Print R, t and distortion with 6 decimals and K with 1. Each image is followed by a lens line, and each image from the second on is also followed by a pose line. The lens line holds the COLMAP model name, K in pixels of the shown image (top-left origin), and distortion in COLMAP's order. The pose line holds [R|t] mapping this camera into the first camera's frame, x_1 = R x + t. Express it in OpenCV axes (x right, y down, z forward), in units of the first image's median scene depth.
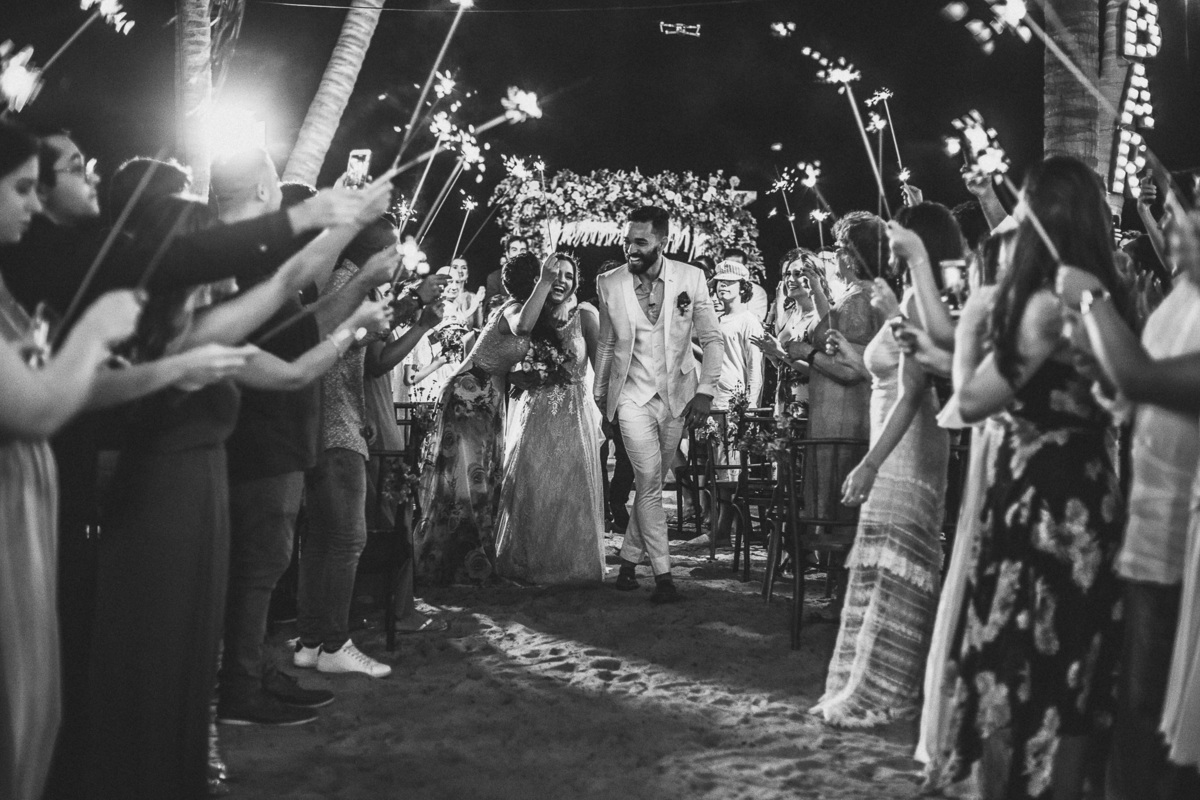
lens RADIAL K [[1750.4, 0, 599.6], [0, 1750.4, 399.9], [0, 0, 1]] dist [0.027163, 0.000000]
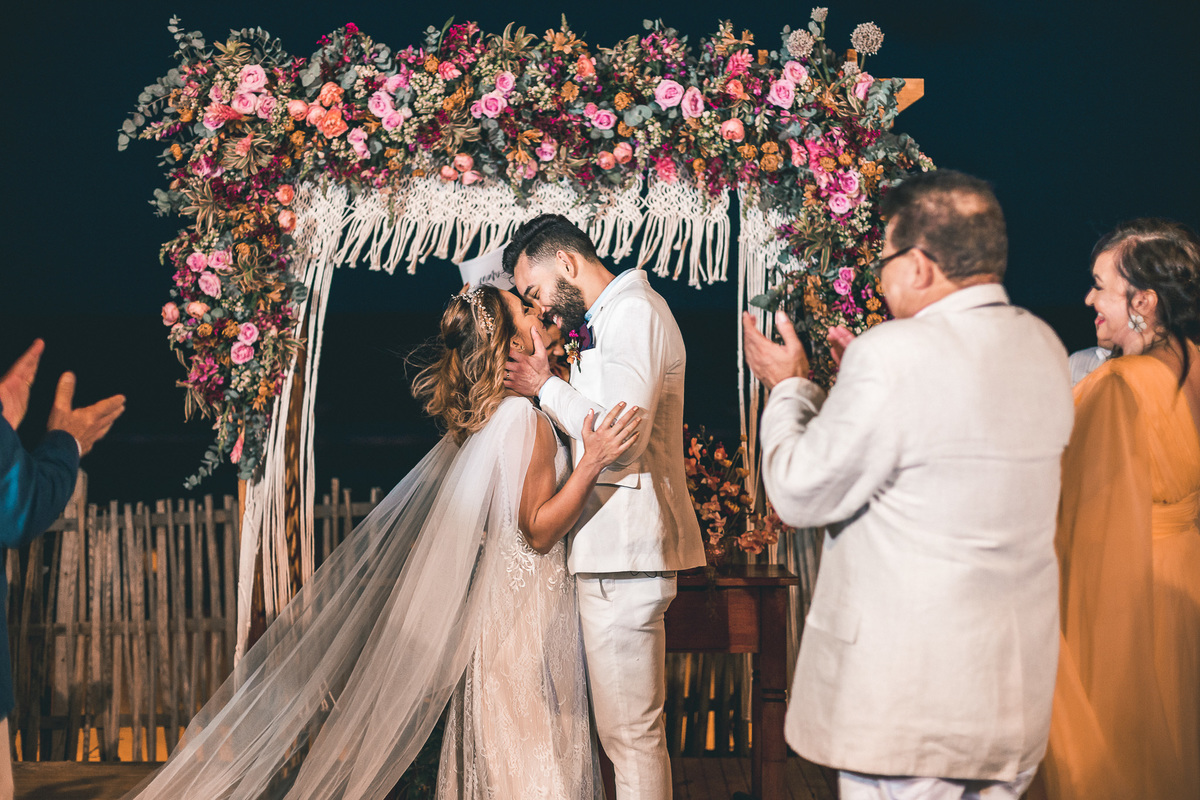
lens RADIAL K [[1750.4, 0, 599.9], [0, 1750.4, 400.3], [0, 0, 1]] dist [0.027163, 0.000000]
pose [[0.998852, -0.039303, 0.027378, 0.016160], [0.040971, 0.997155, -0.063267, -0.039328], [-0.024813, 0.064316, 0.997621, 0.675995]]
